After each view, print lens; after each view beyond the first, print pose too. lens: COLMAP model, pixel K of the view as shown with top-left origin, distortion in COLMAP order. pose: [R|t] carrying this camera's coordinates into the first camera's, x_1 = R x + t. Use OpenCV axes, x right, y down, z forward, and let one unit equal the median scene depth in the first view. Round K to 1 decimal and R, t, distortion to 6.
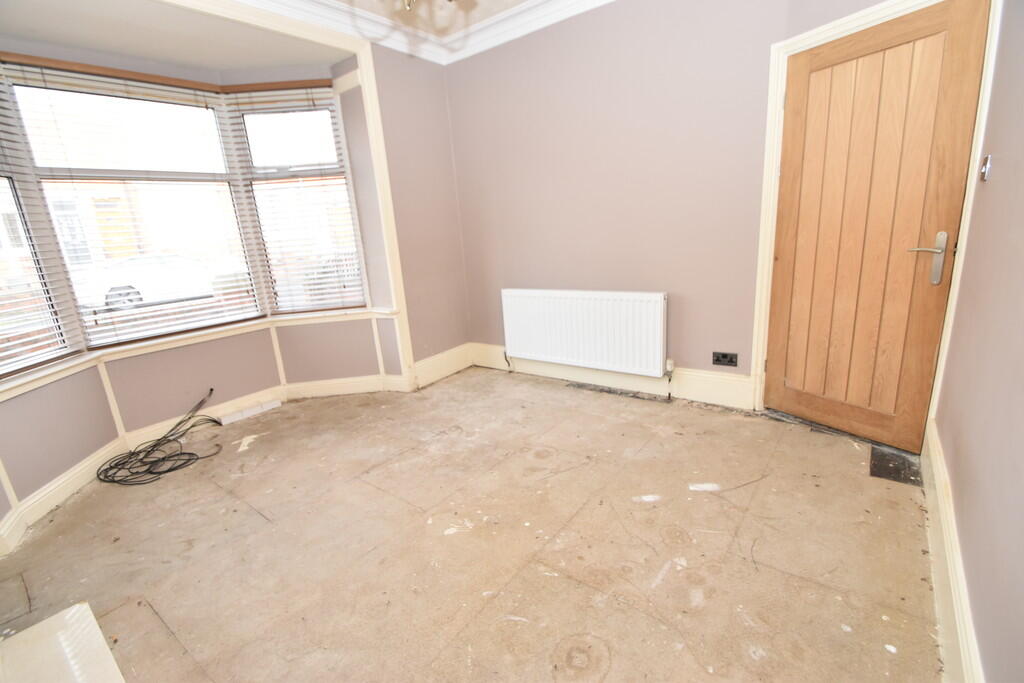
lens RADIAL K [[449.6, 0, 510.8], [0, 449.6, 347.4], [0, 0, 1]] dist [0.014000, -0.017723]
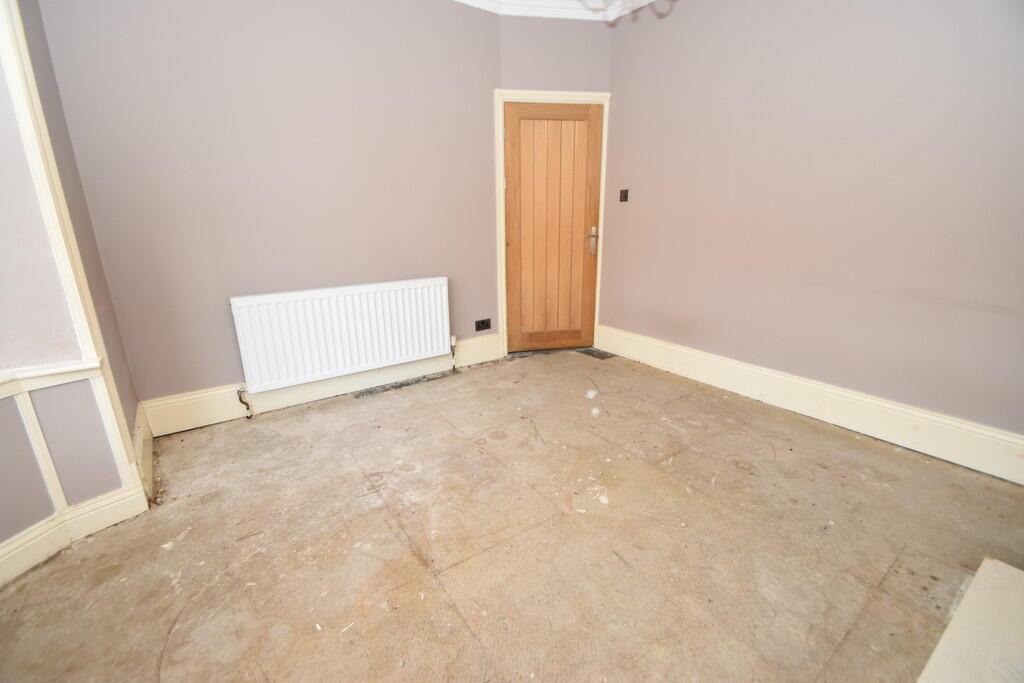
lens RADIAL K [[450.7, 0, 512.0], [0, 450.7, 341.5], [0, 0, 1]] dist [0.014977, -0.017425]
pose [[0.288040, -0.193805, 0.937802, -0.739094], [0.230417, 0.964562, 0.128564, -0.077315], [-0.929484, 0.179054, 0.322489, 0.550248]]
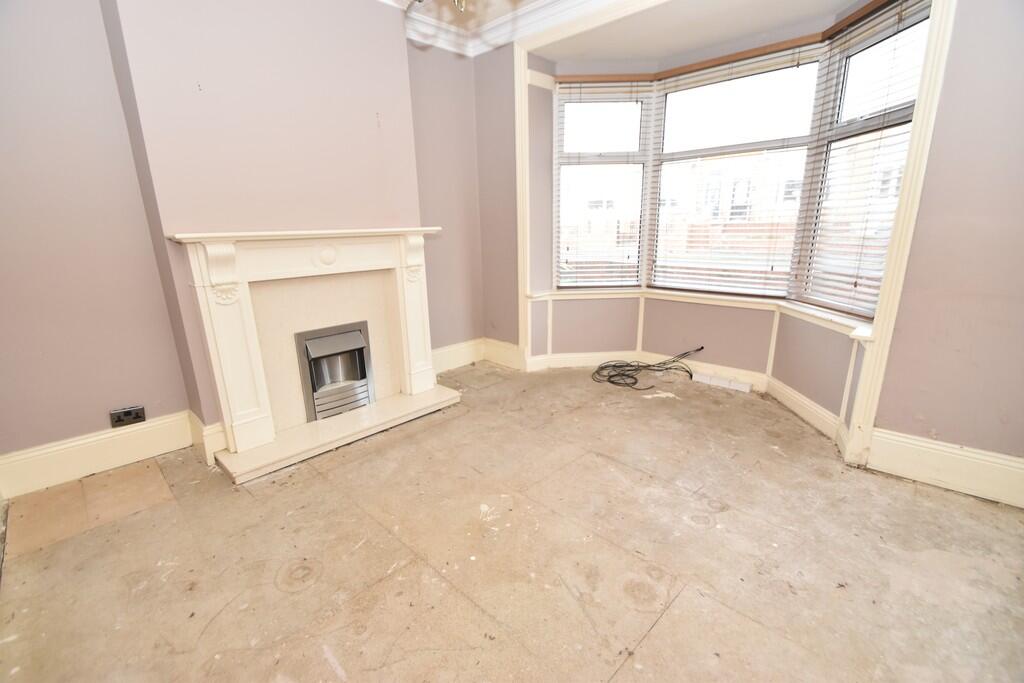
lens RADIAL K [[449.6, 0, 510.8], [0, 449.6, 347.4], [0, 0, 1]] dist [0.014000, -0.017723]
pose [[-0.103306, 0.334514, -0.936711, 0.506920], [-0.224413, 0.909629, 0.349592, -0.226159], [0.969003, 0.246325, -0.018901, 0.678350]]
